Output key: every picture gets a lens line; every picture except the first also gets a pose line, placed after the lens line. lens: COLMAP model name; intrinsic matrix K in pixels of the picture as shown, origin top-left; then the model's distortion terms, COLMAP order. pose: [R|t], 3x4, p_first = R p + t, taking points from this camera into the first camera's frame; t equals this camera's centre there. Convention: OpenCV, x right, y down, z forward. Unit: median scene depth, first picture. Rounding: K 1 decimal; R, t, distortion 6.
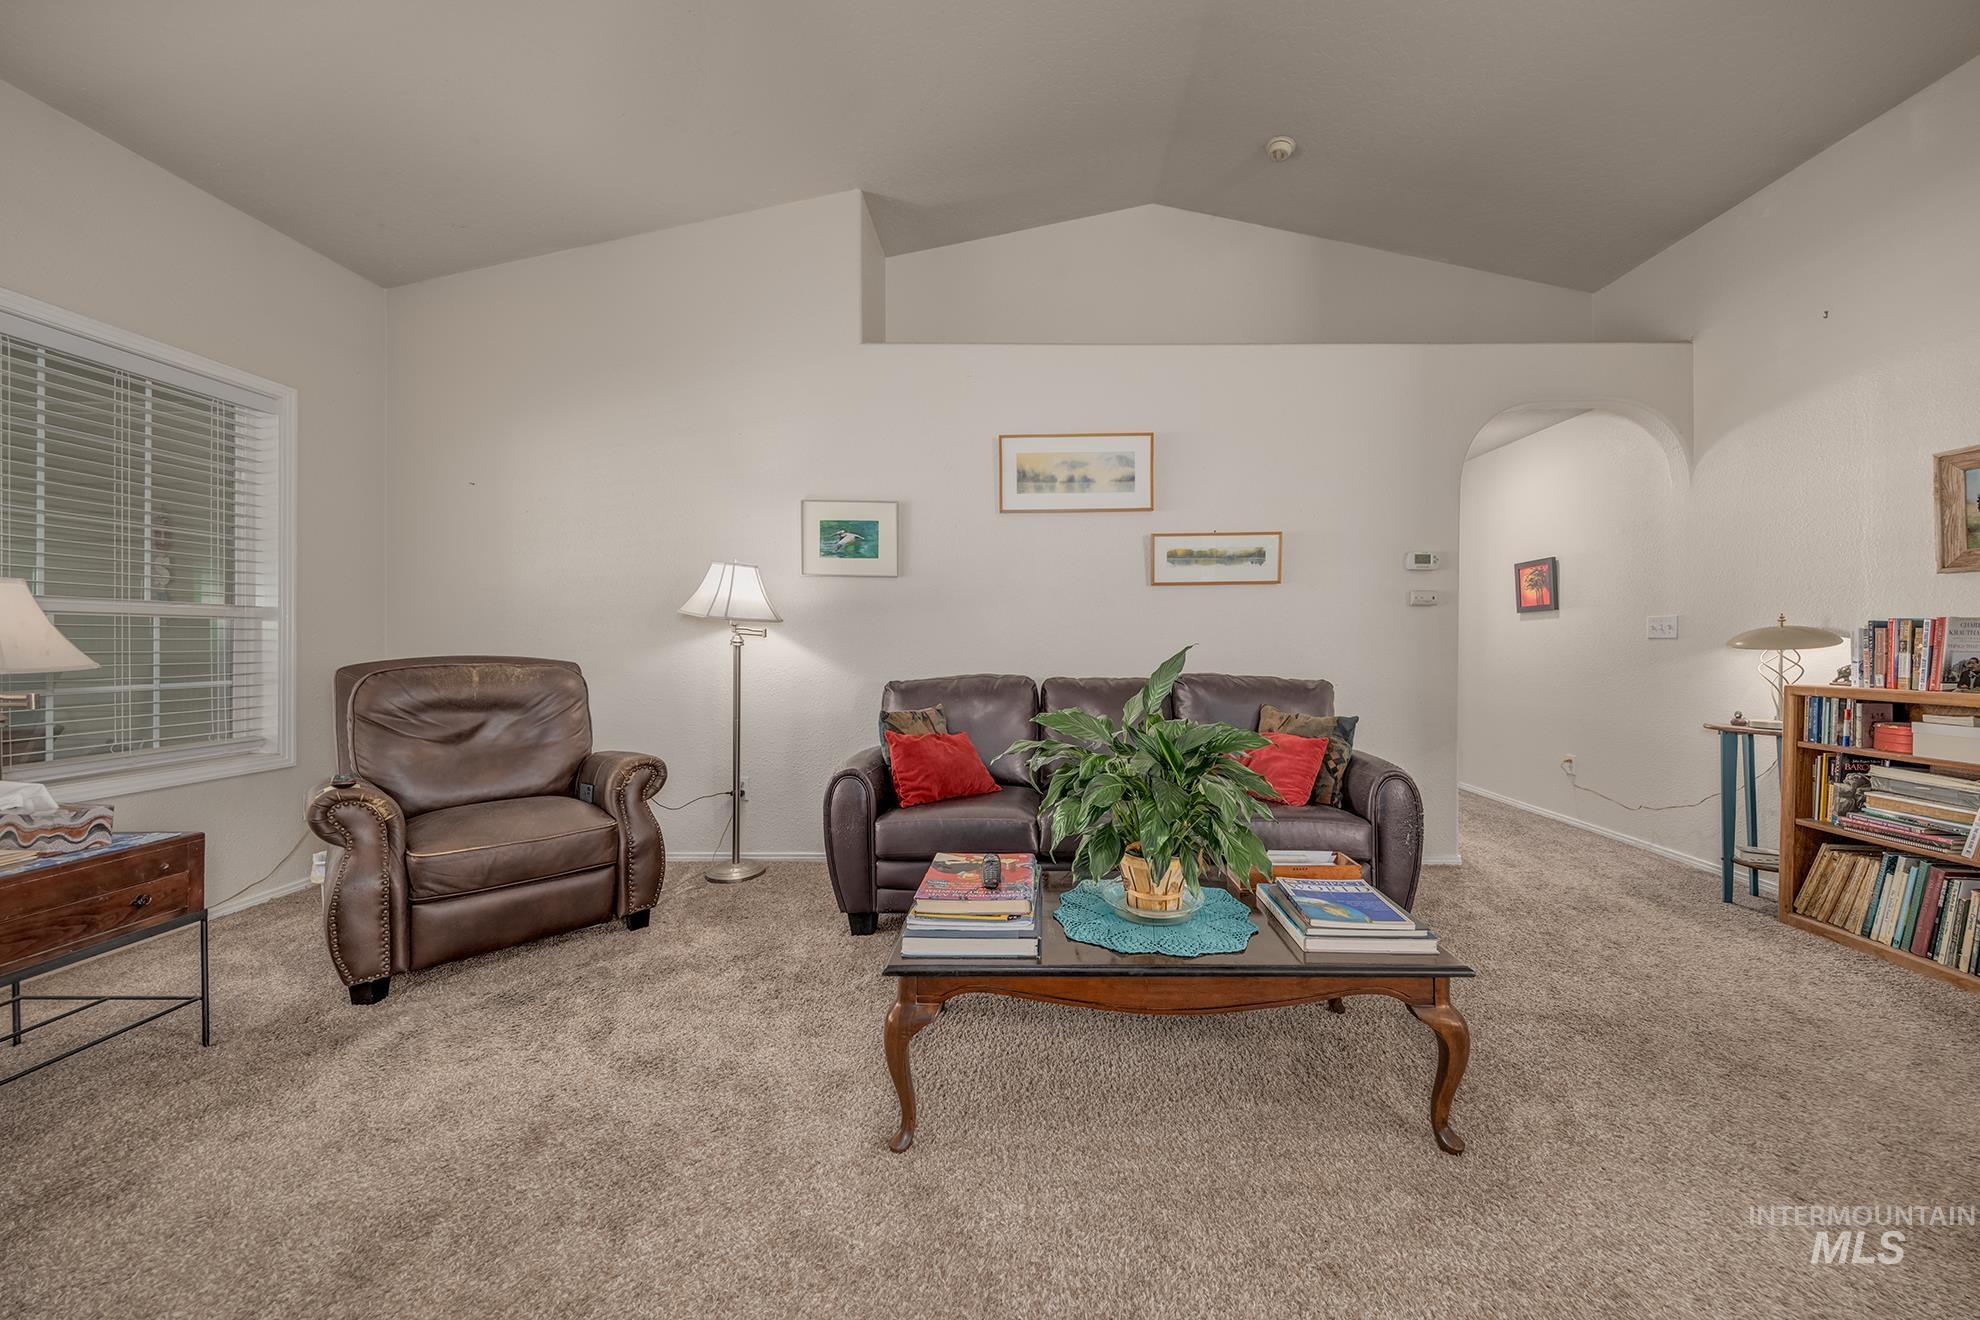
lens RADIAL K [[684.2, 0, 992.3], [0, 684.2, 649.1], [0, 0, 1]] dist [-0.000779, -0.000148]
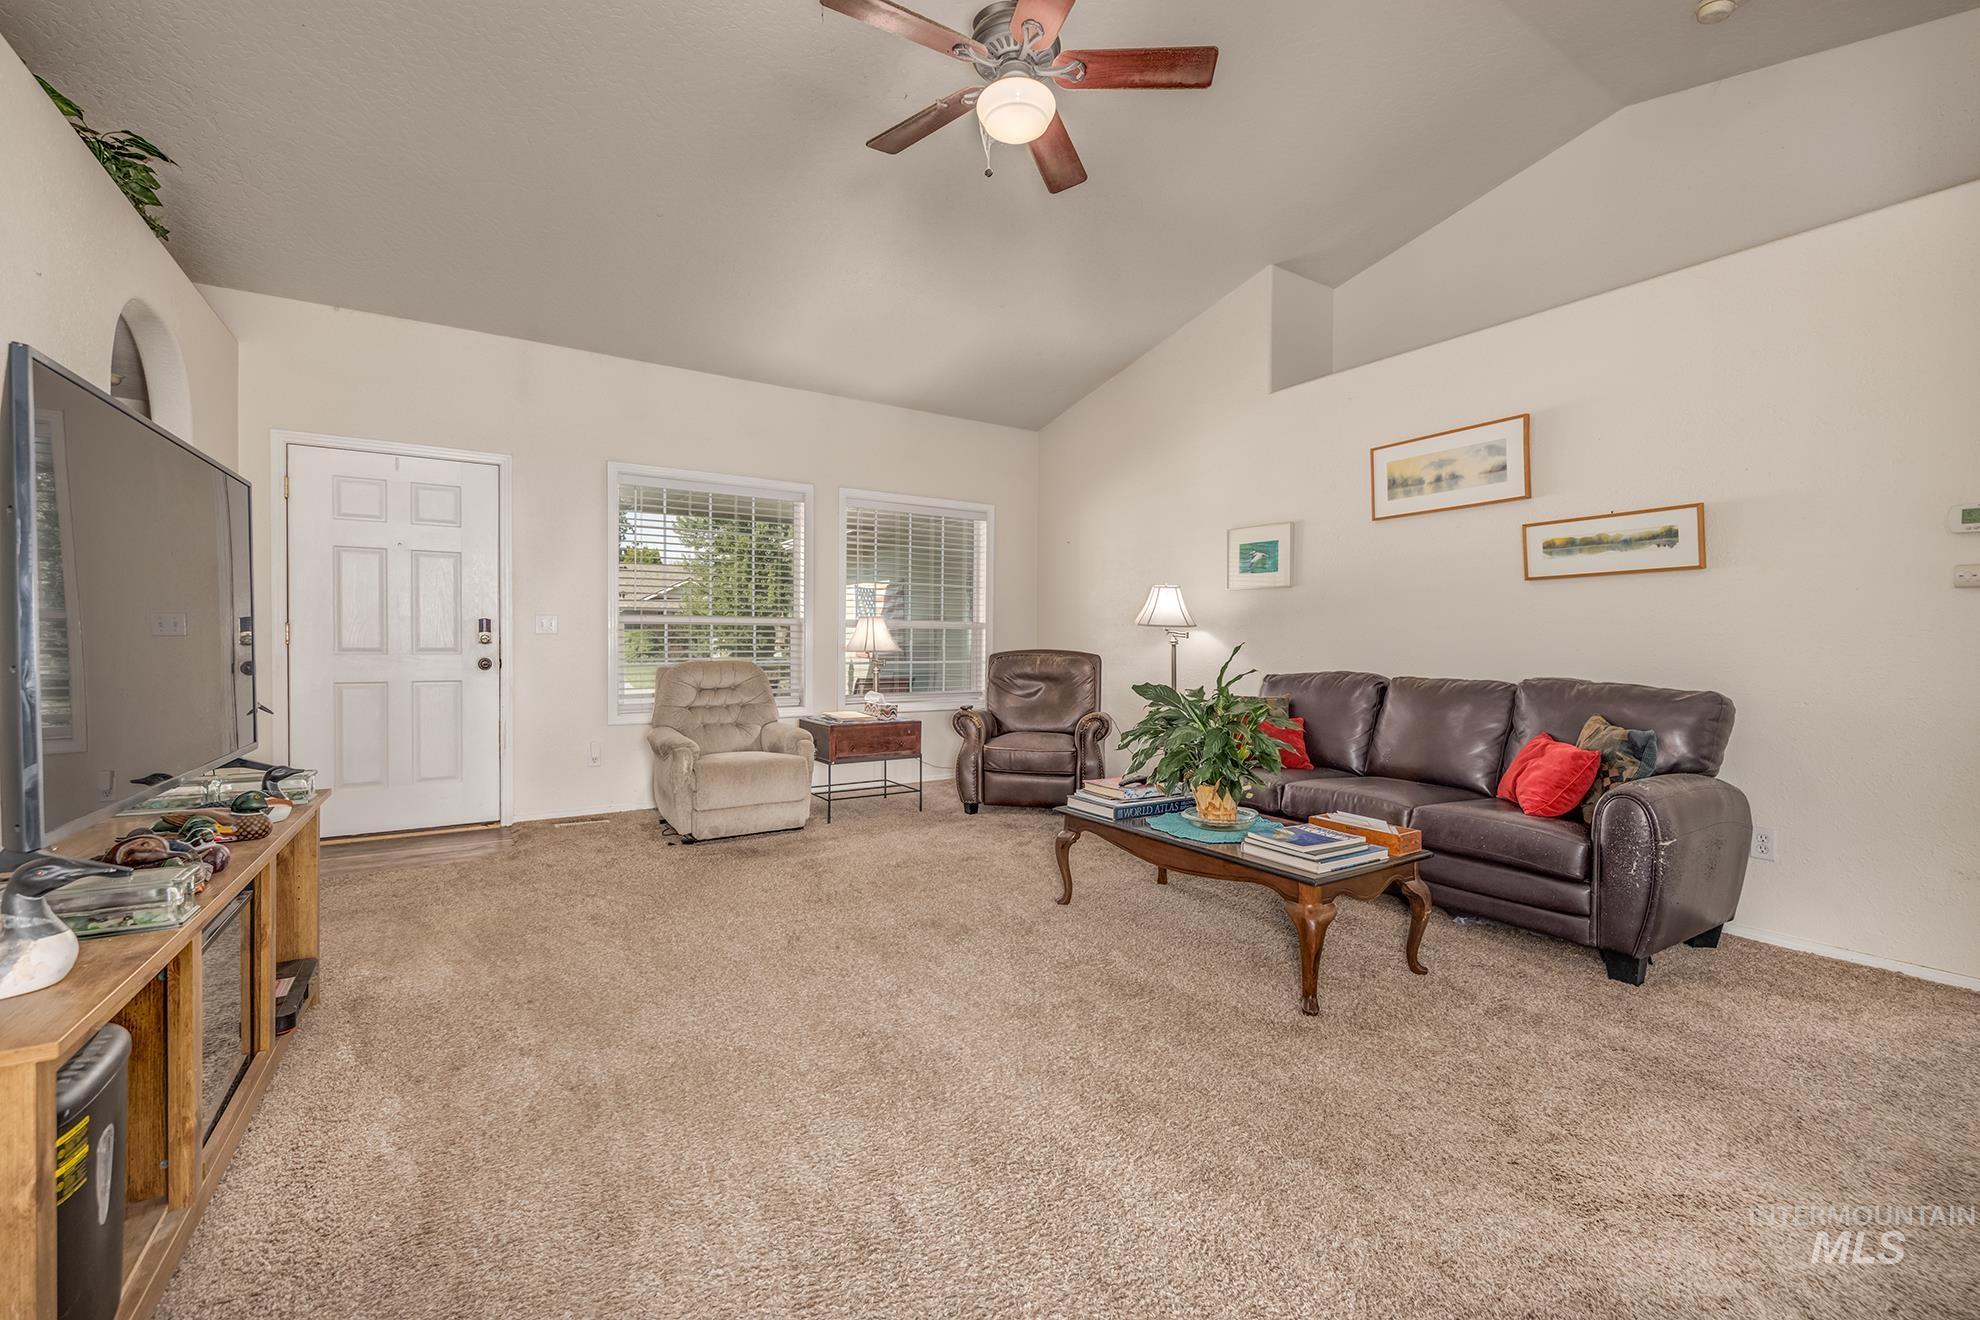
lens RADIAL K [[861.2, 0, 997.1], [0, 861.2, 647.4], [0, 0, 1]] dist [-0.003682, -0.000505]
pose [[0.534674, 0.008490, -0.845015, 0.836337], [-0.009027, 0.999950, 0.004336, -0.002582], [0.845010, 0.005310, 0.534724, -0.211997]]
